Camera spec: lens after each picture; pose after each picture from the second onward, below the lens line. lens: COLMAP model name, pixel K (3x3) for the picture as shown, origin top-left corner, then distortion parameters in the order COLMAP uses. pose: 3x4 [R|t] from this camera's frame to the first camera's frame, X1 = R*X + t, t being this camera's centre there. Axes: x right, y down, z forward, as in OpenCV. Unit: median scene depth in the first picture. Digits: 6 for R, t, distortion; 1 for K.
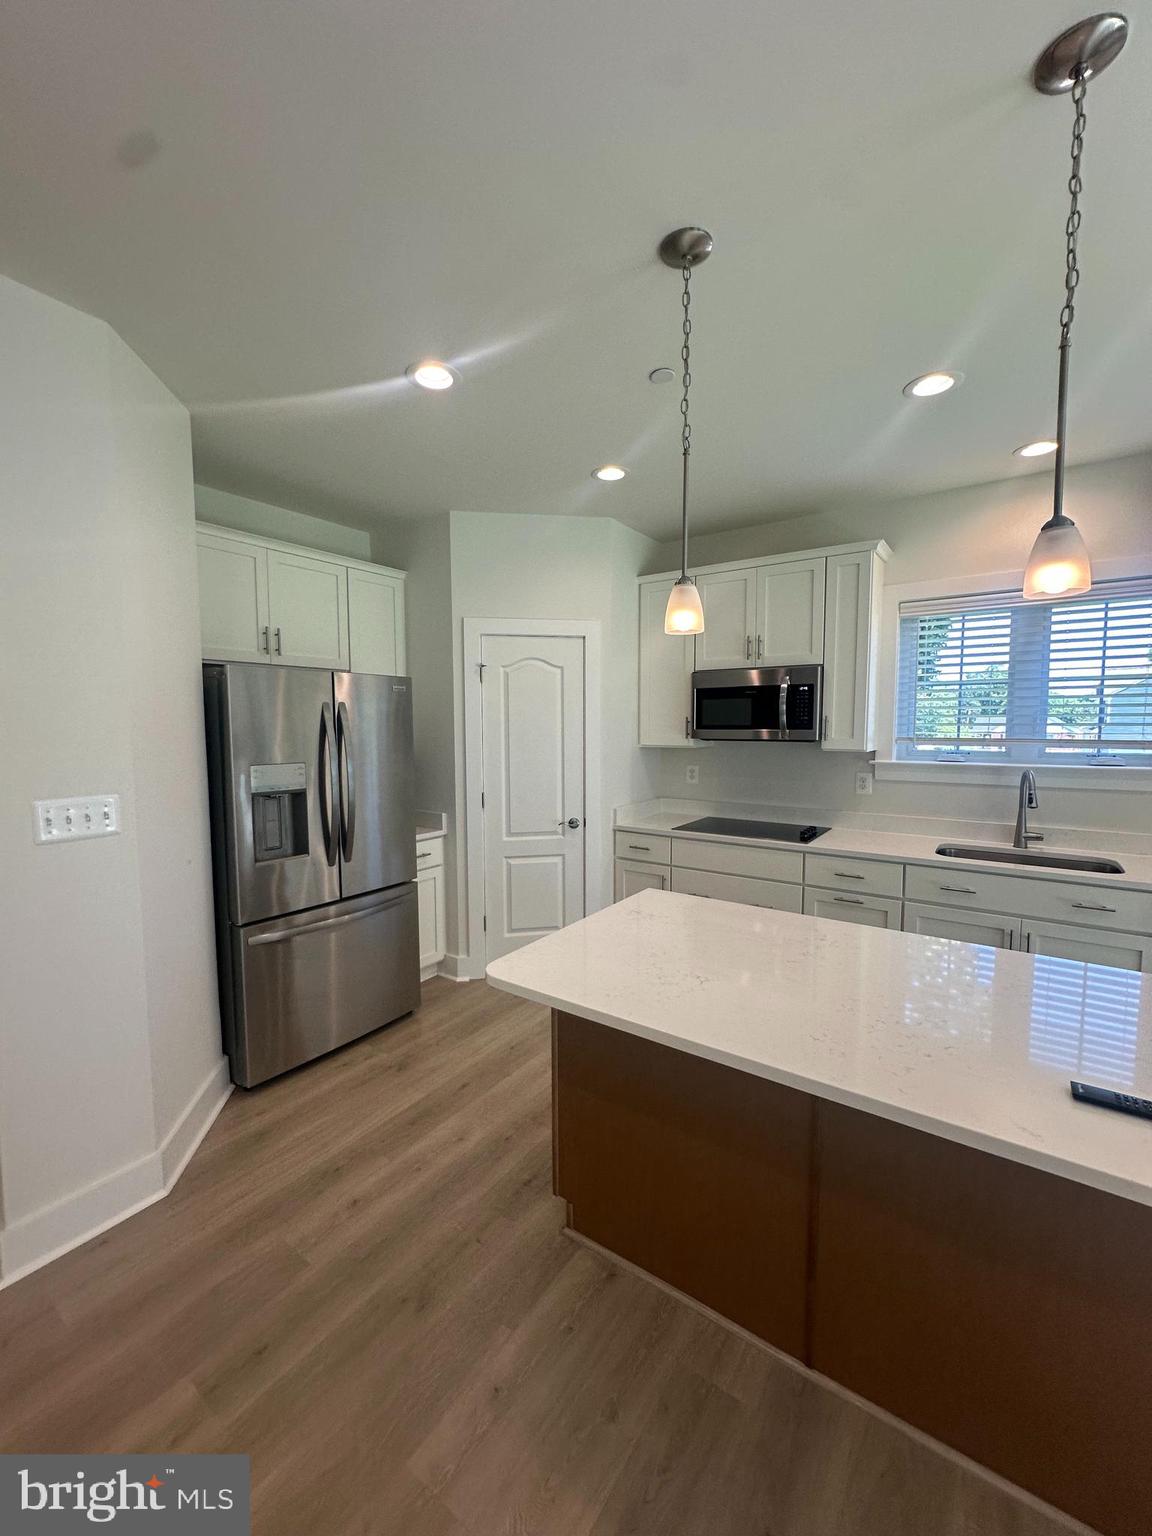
lens RADIAL K [[614.2, 0, 578.2], [0, 614.2, 768.8], [0, 0, 1]] dist [-0.002068, 0.000623]
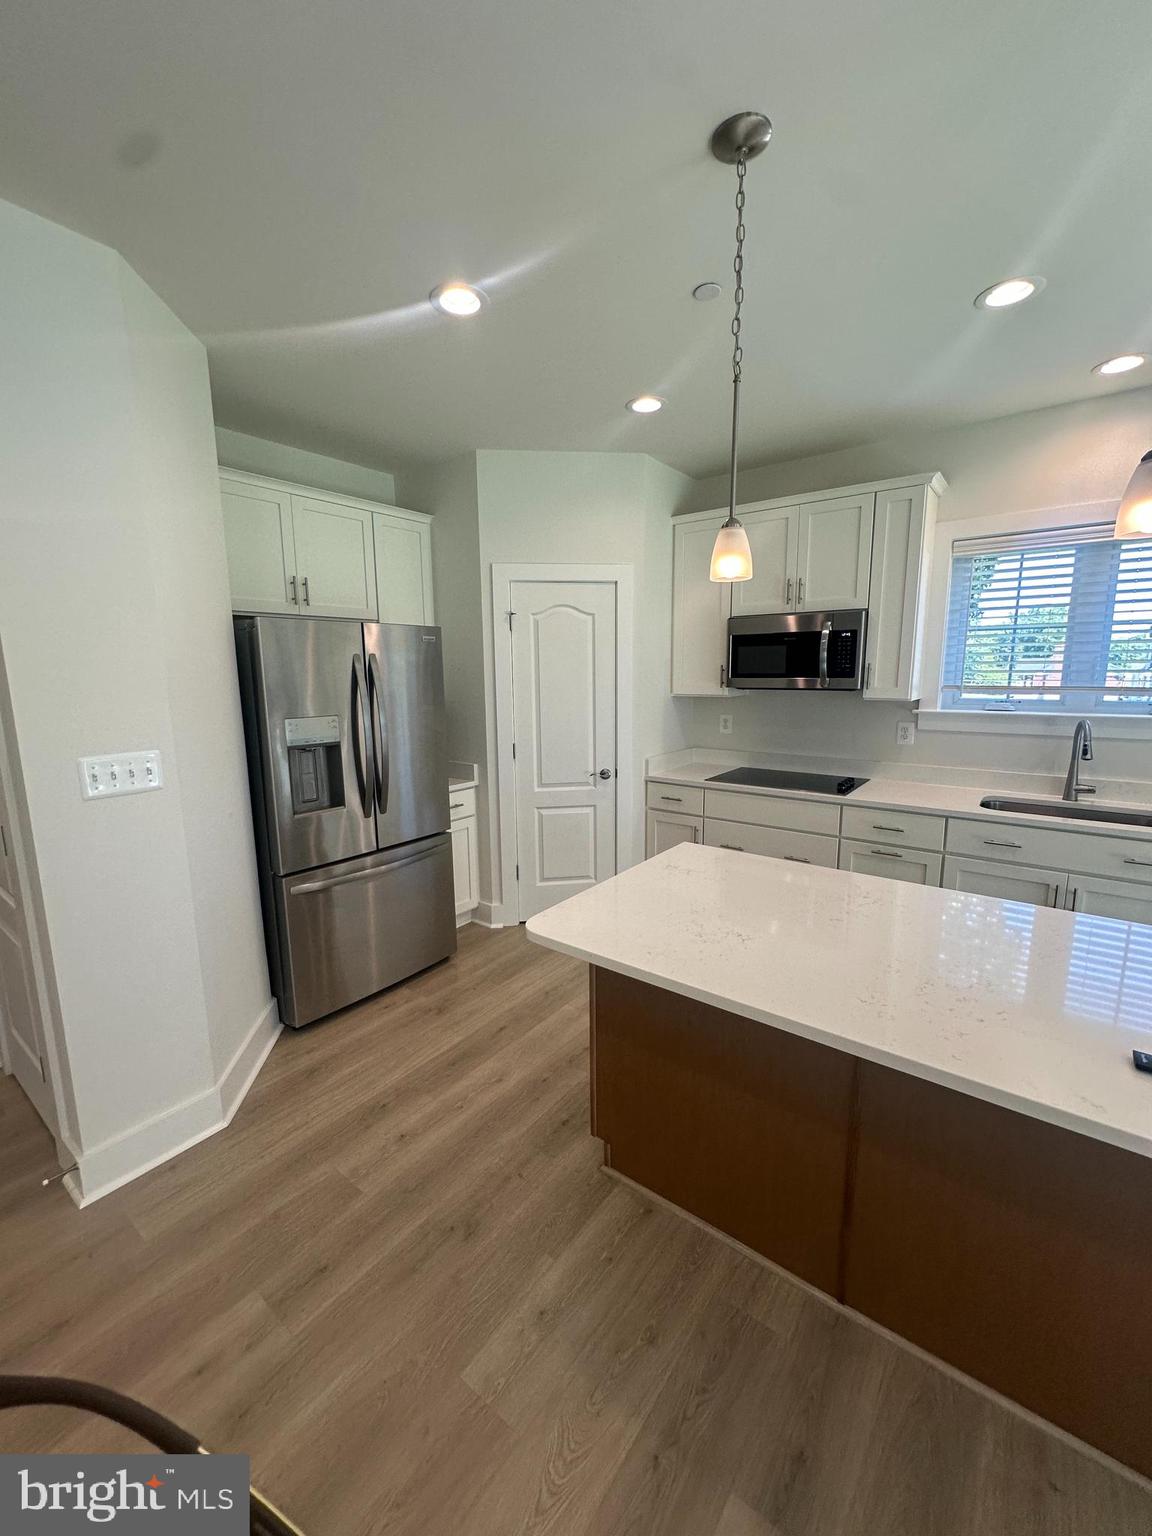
lens RADIAL K [[614.2, 0, 578.7], [0, 614.2, 768.6], [0, 0, 1]] dist [-0.002068, 0.000623]
pose [[0.999191, -0.000301, -0.040226, -0.014045], [0.003790, 0.996228, 0.086687, -0.009007], [0.040048, -0.086769, 0.995423, 0.014794]]
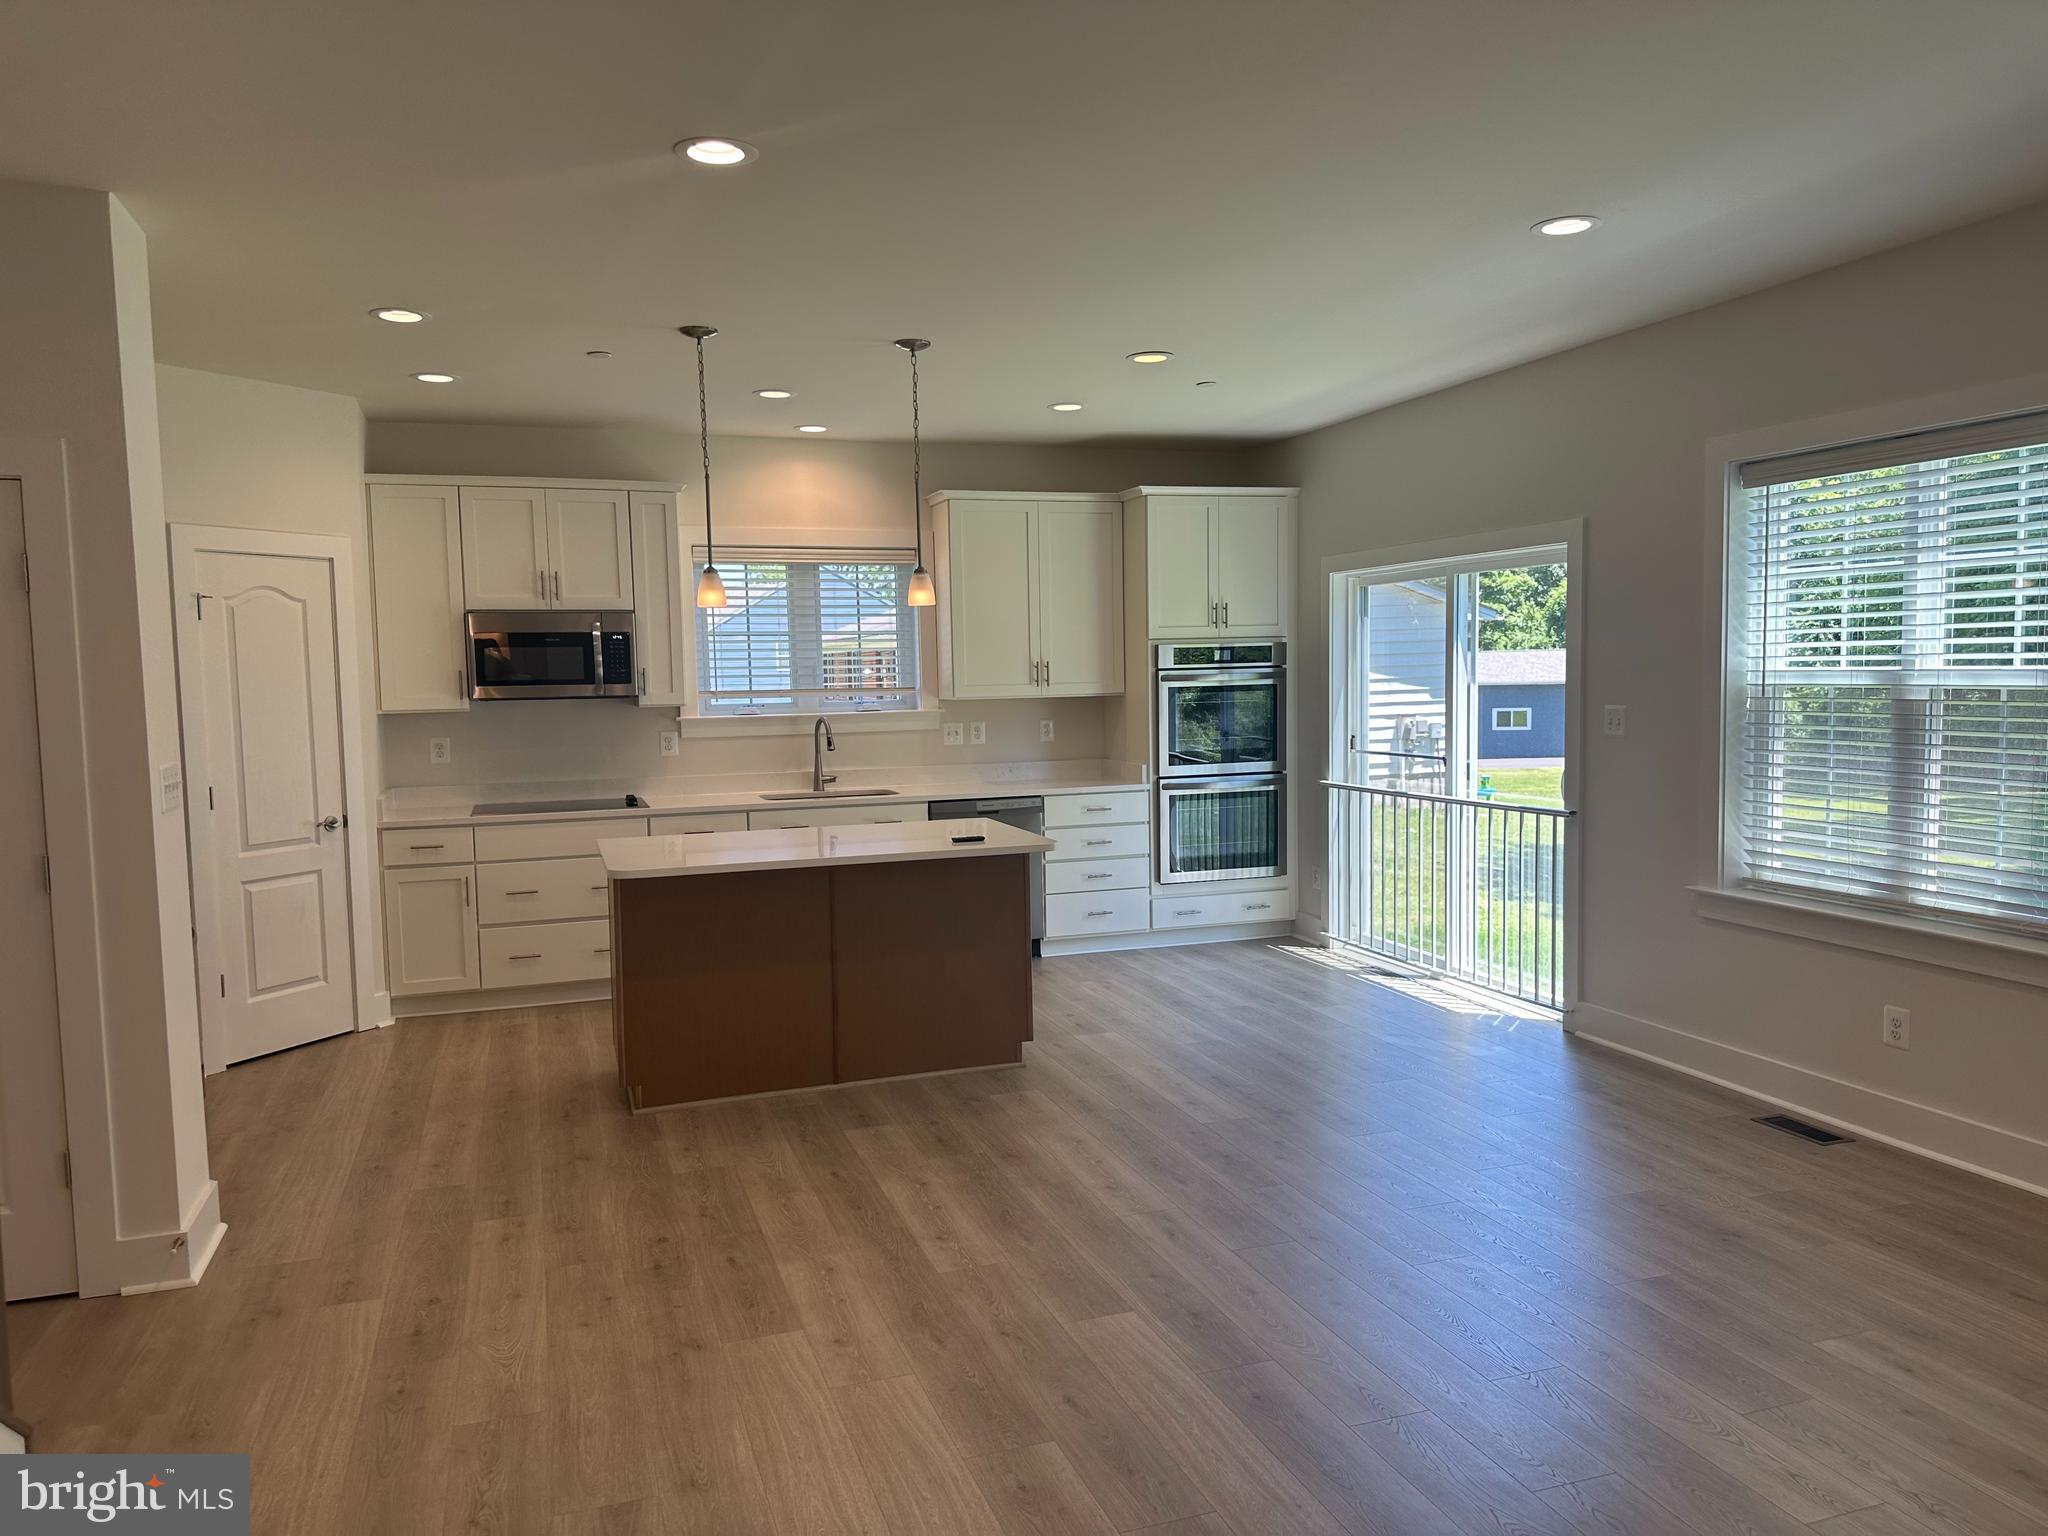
lens RADIAL K [[1456.6, 0, 1008.3], [0, 1456.6, 777.0], [0, 0, 1]] dist [0.073789, -0.052923]
pose [[0.597722, -0.067505, 0.798856, -1.239344], [0.078234, 0.996604, 0.025679, 0.073765], [-0.797877, 0.047149, 0.600974, -0.879839]]
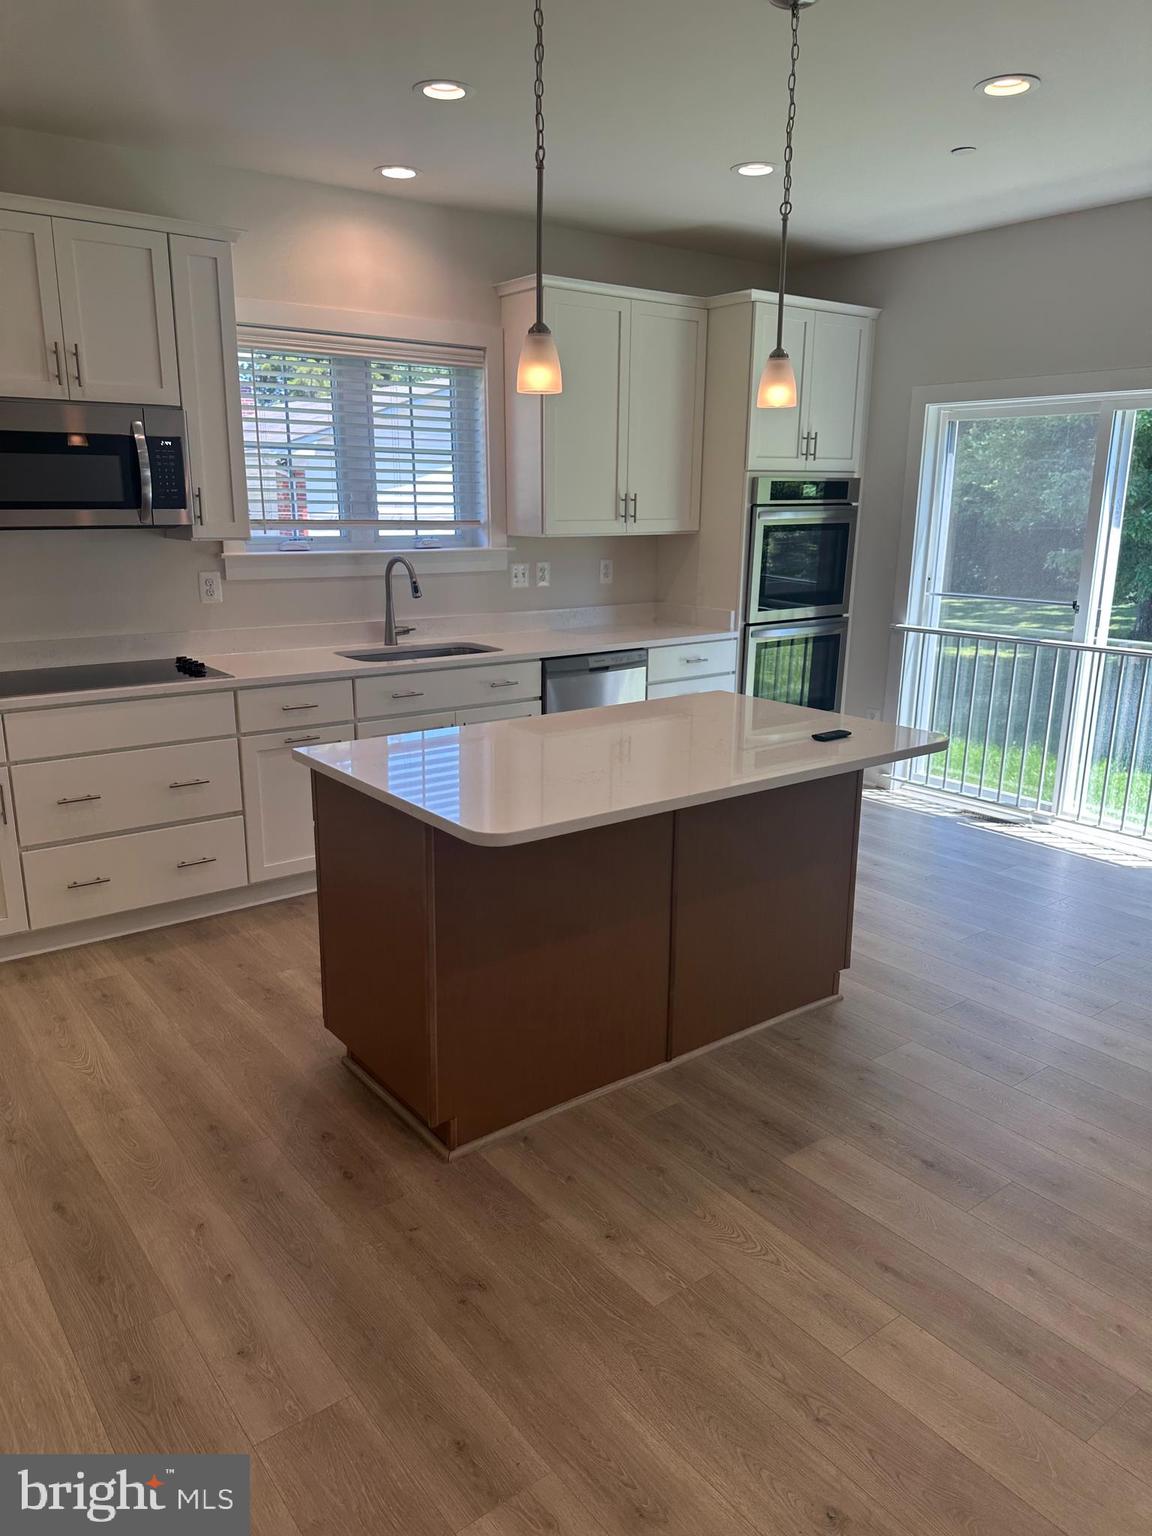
lens RADIAL K [[1092.5, 0, 554.5], [0, 1092.5, 778.1], [0, 0, 1]] dist [0.073789, -0.052923]
pose [[0.309135, -0.231998, 0.922287, -0.831987], [0.066261, 0.972686, 0.222466, -0.025758], [-0.948707, -0.007661, 0.316064, 0.294571]]
